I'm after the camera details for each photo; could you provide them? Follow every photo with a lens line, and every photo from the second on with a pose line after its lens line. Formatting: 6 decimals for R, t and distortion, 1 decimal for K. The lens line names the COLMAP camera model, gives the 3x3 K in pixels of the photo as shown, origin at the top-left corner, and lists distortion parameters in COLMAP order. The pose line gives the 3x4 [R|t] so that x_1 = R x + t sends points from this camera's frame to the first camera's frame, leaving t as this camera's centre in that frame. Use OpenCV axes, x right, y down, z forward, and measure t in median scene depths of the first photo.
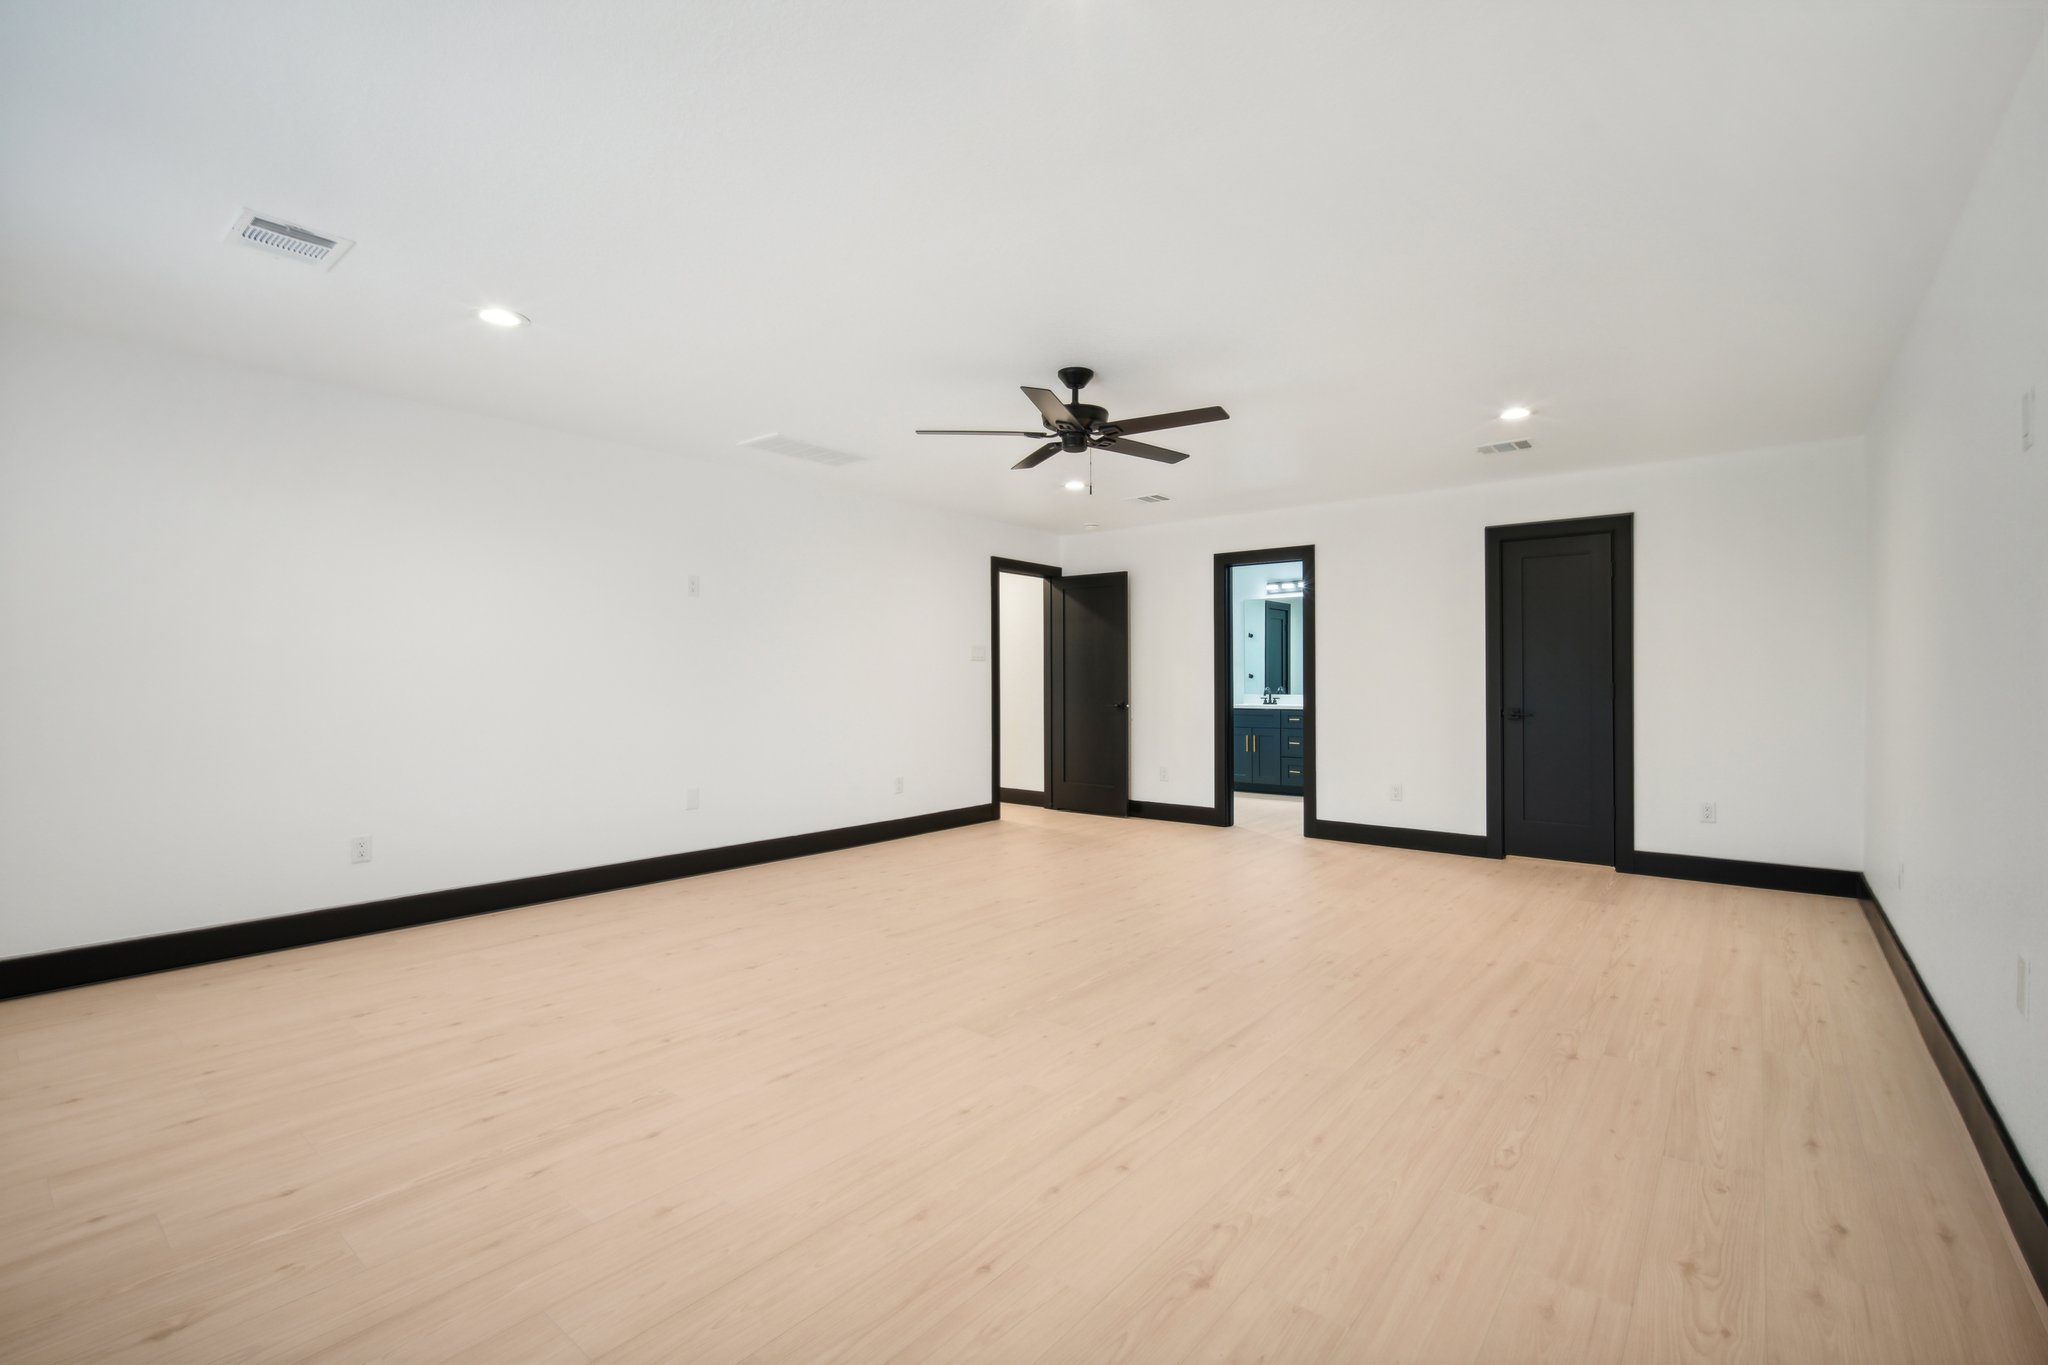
lens RADIAL K [[909.7, 0, 1032.3], [0, 909.7, 676.7], [0, 0, 1]] dist [-0.008028, 0.001084]
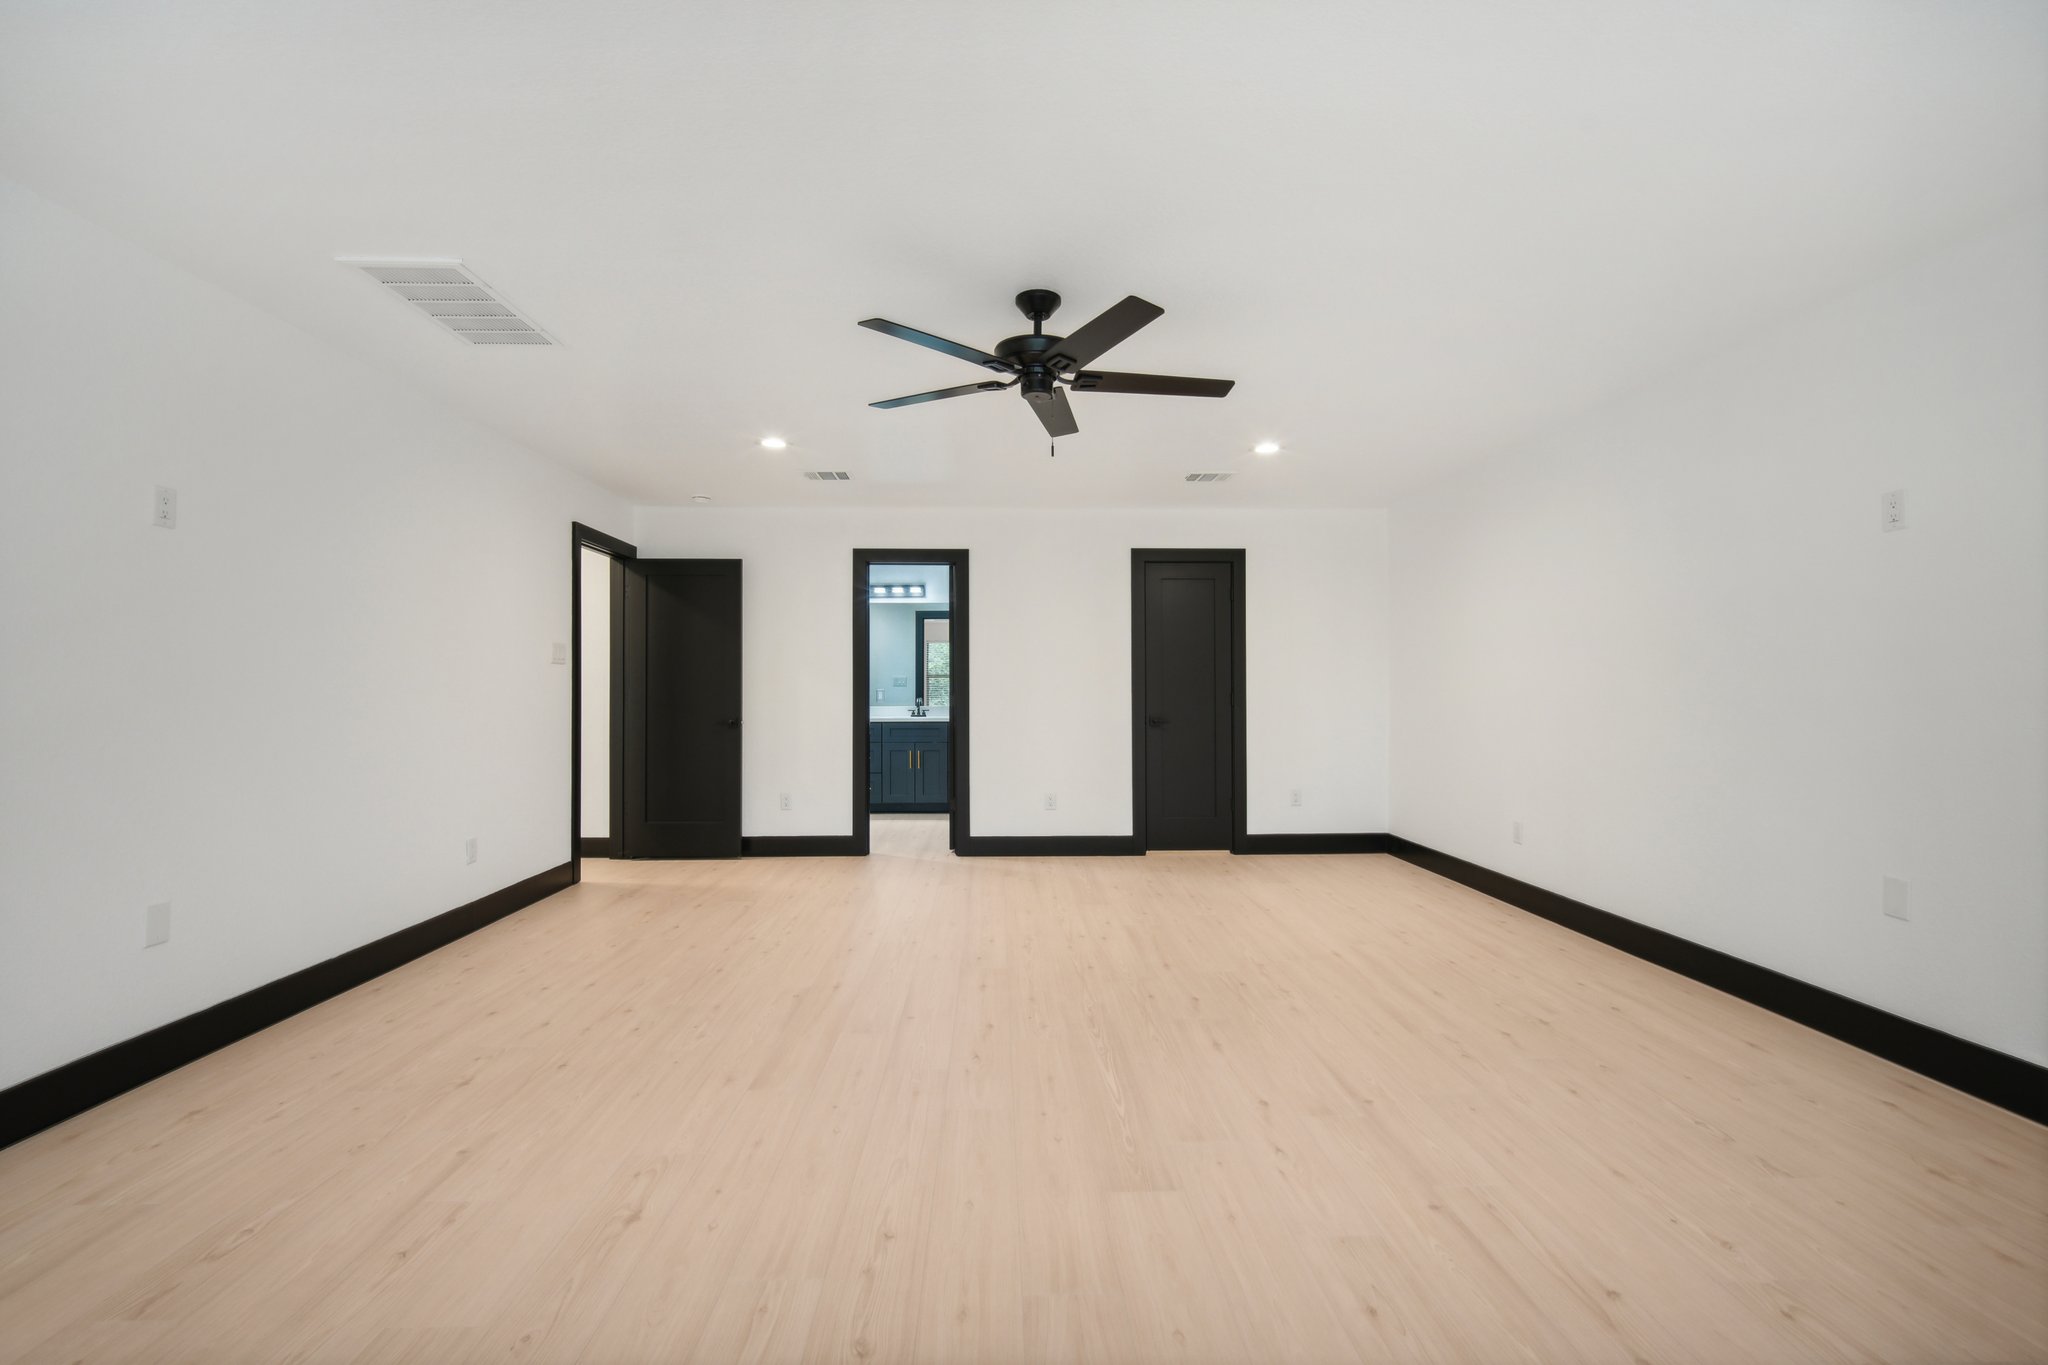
lens RADIAL K [[909.7, 0, 1024.4], [0, 909.7, 689.9], [0, 0, 1]] dist [-0.008028, 0.001084]
pose [[0.756364, -0.001157, 0.654150, -0.260819], [-0.001456, 0.999993, 0.003453, -0.000576], [-0.654149, -0.003564, 0.756357, 0.230368]]
